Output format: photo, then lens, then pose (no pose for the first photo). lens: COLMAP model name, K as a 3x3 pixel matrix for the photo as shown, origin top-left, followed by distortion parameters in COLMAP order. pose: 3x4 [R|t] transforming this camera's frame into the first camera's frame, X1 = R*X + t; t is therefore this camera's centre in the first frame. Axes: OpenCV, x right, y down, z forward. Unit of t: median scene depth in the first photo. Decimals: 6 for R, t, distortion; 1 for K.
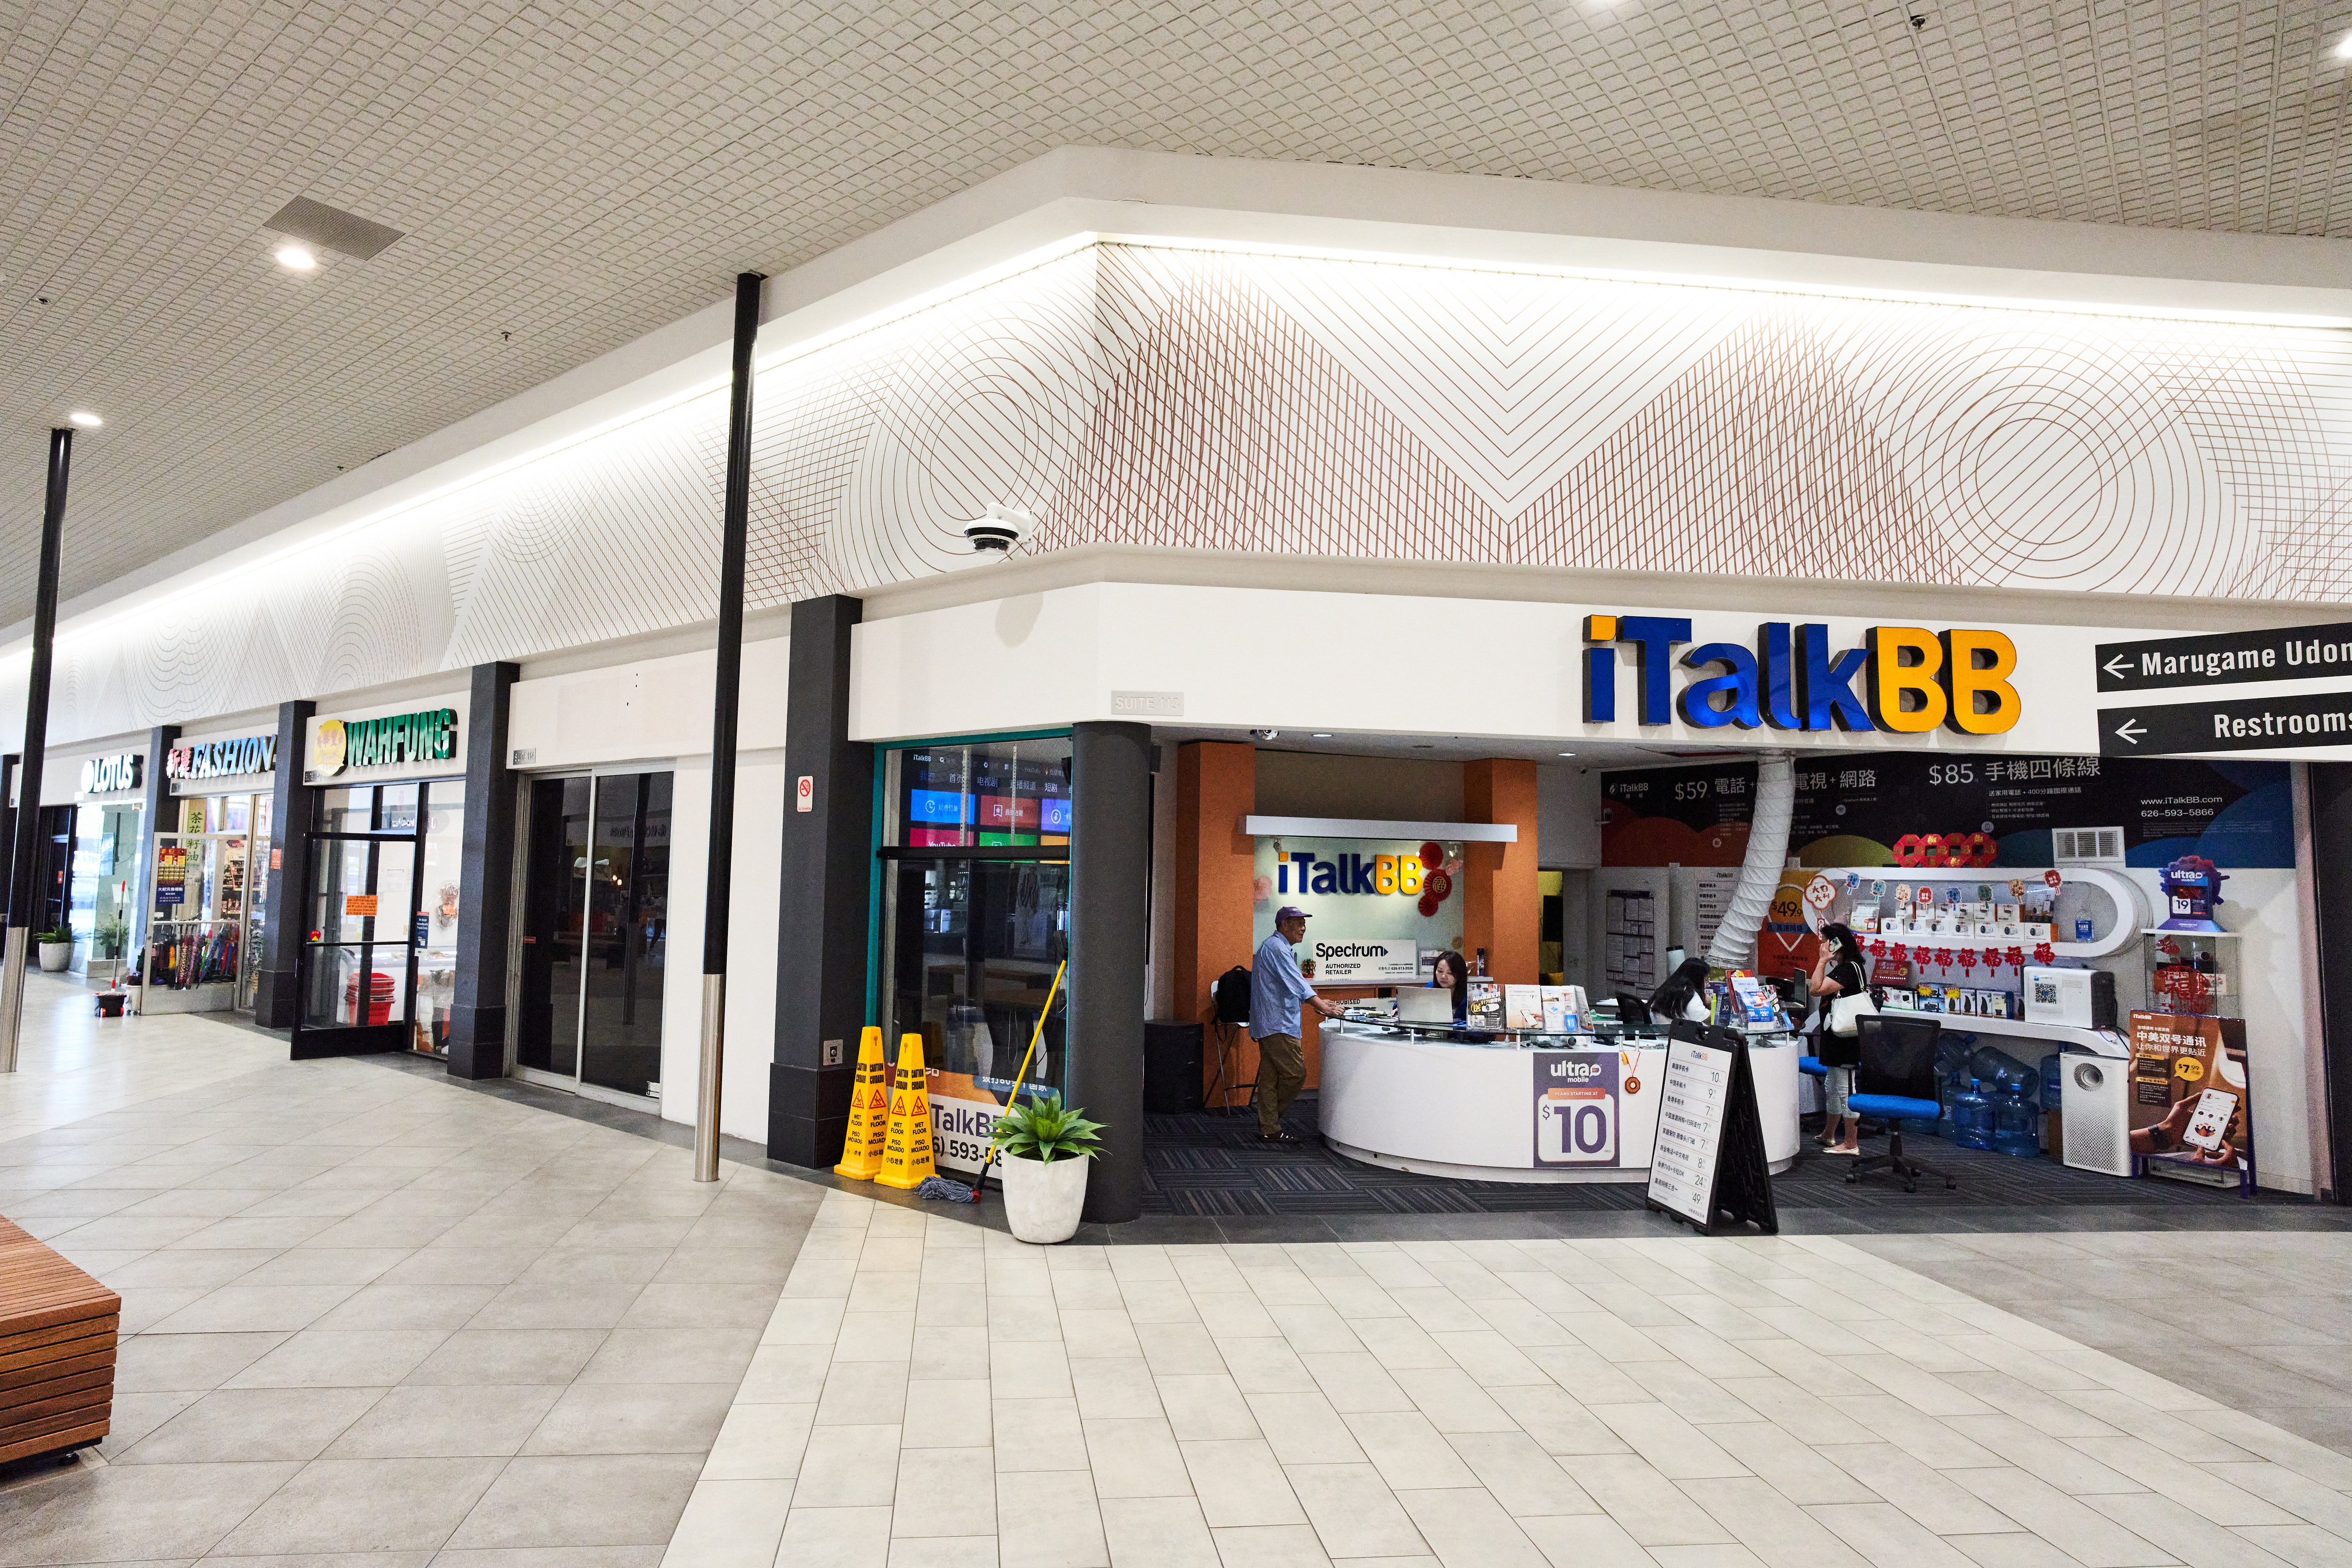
lens RADIAL K [[1393.1, 0, 1176.0], [0, 1393.1, 784.0], [0, 0, 1]] dist [-0.057898, 0.042689]
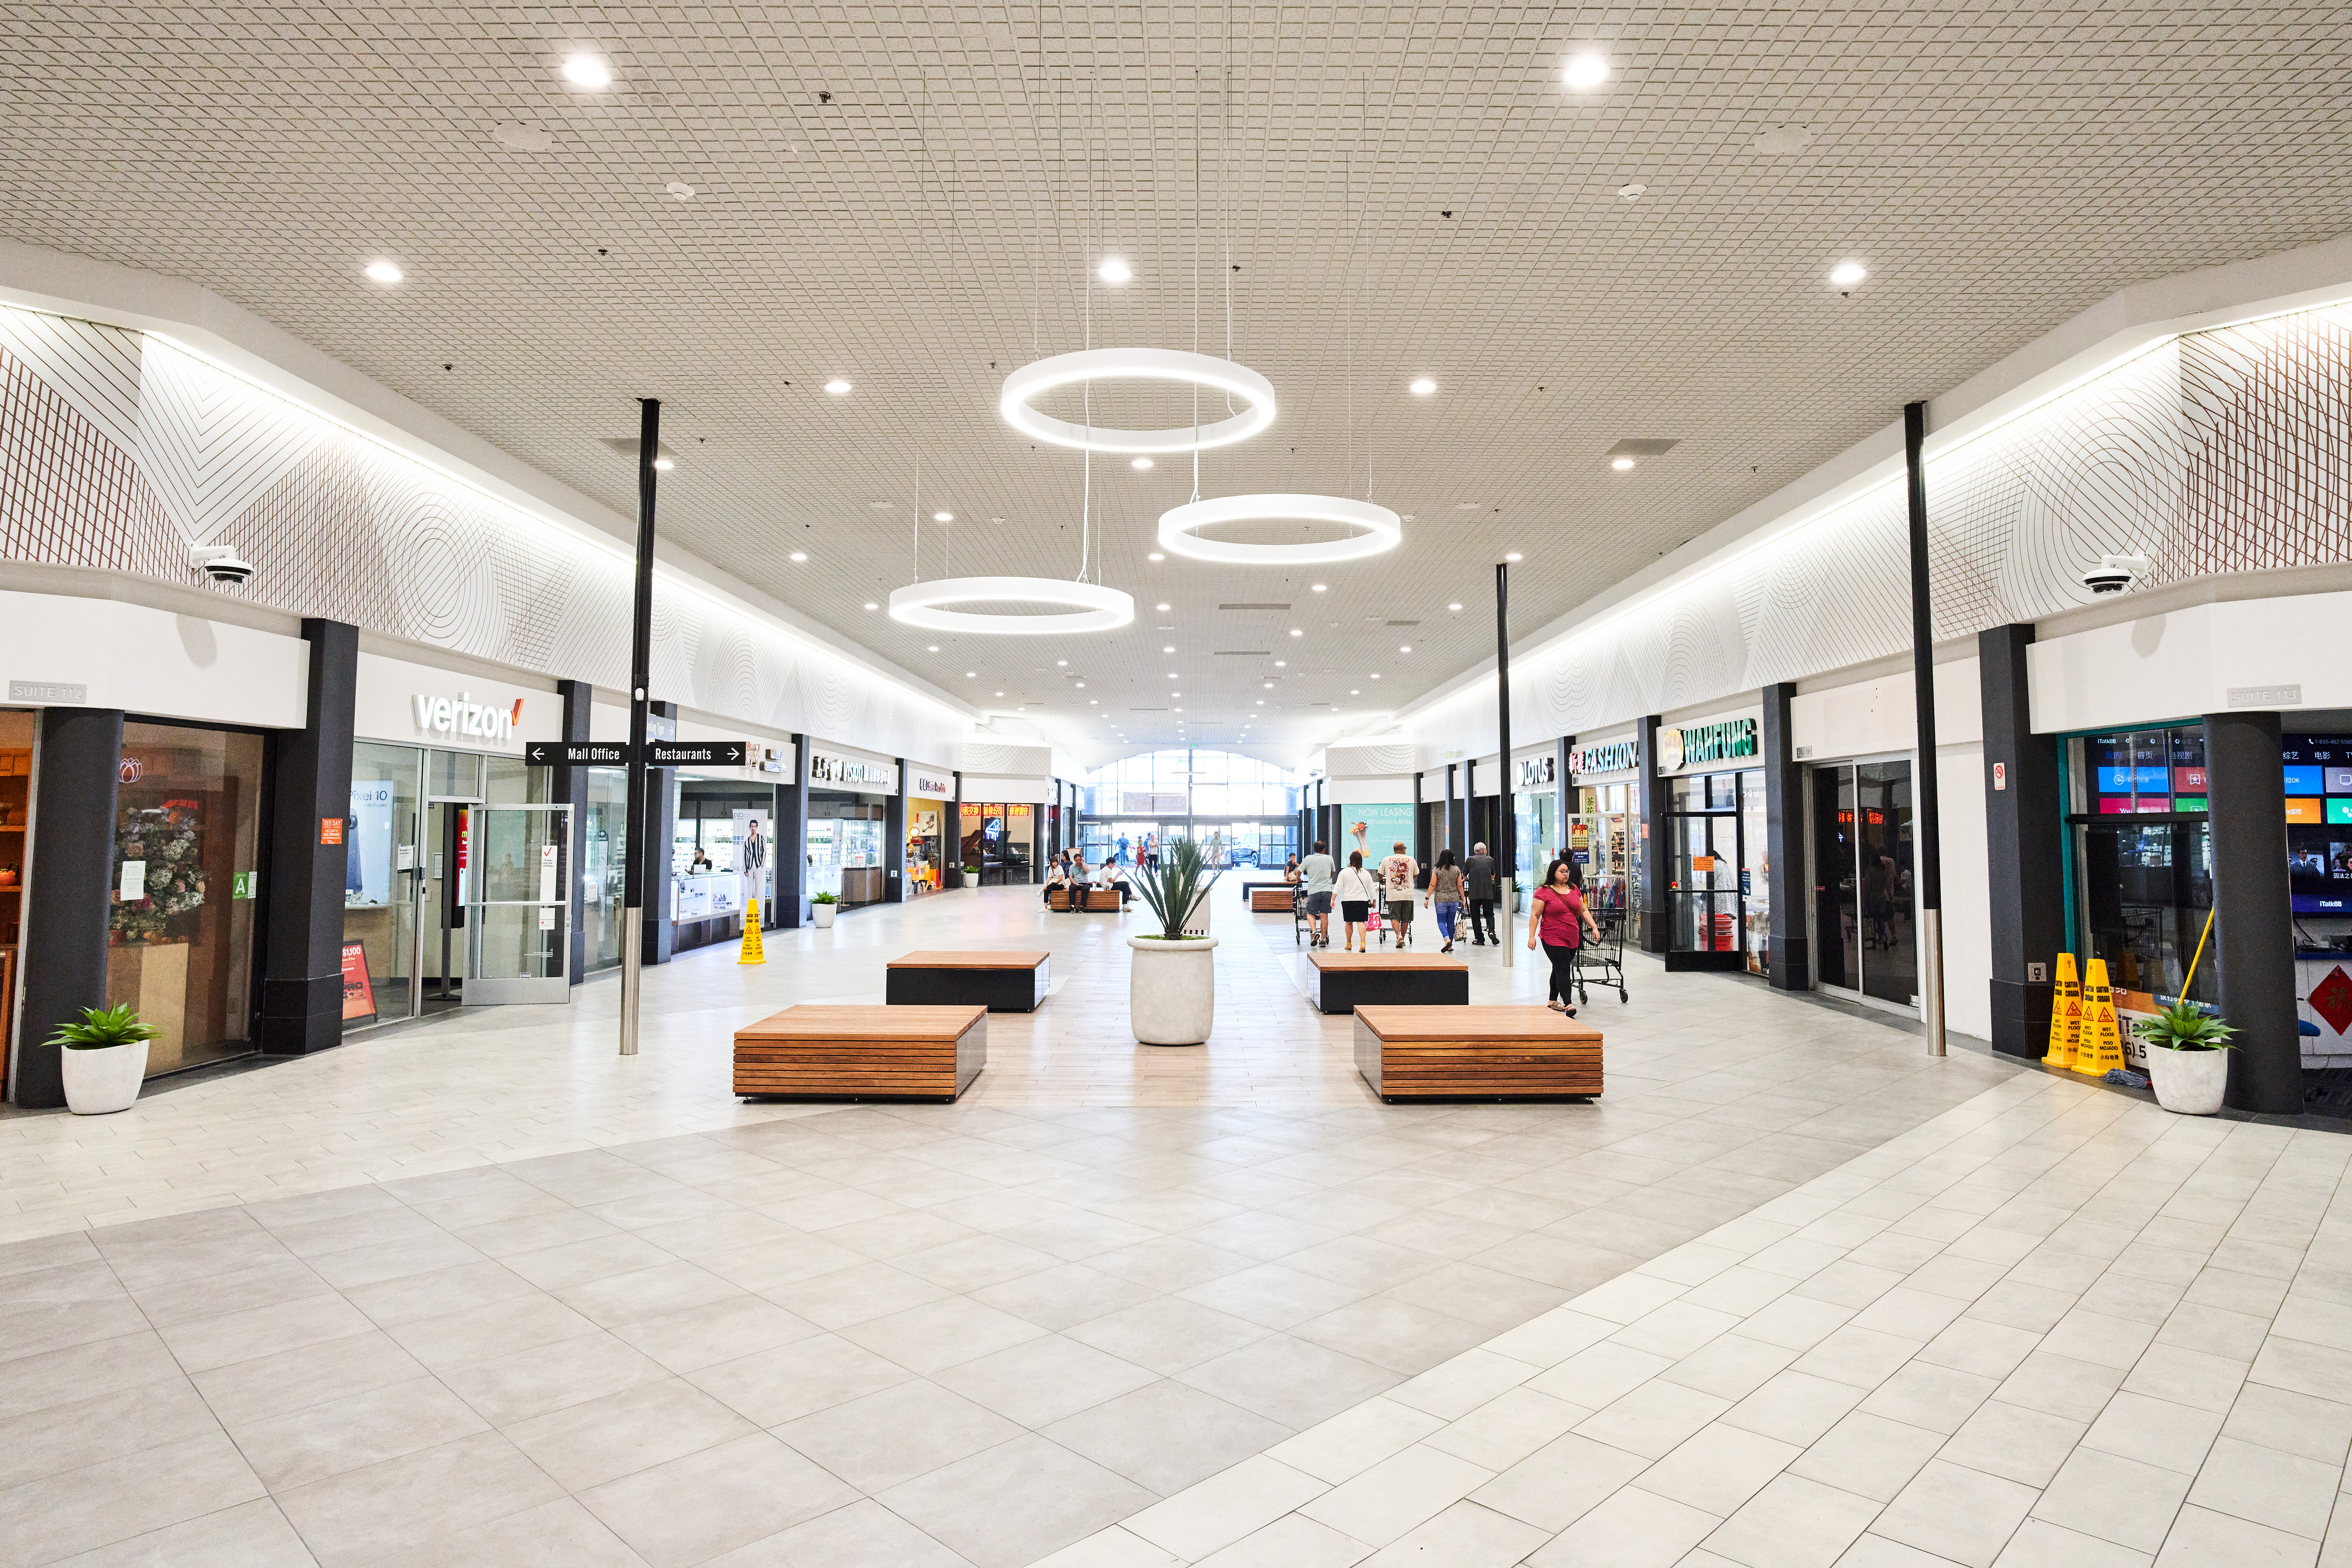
lens RADIAL K [[1367.5, 0, 1168.2], [0, 1367.5, 737.7], [0, 0, 1]] dist [-0.054384, 0.041010]
pose [[0.608469, -0.076904, -0.789842, 0.276827], [0.073223, 0.996488, -0.040615, -0.036766], [0.790192, -0.033121, 0.611964, -0.426184]]
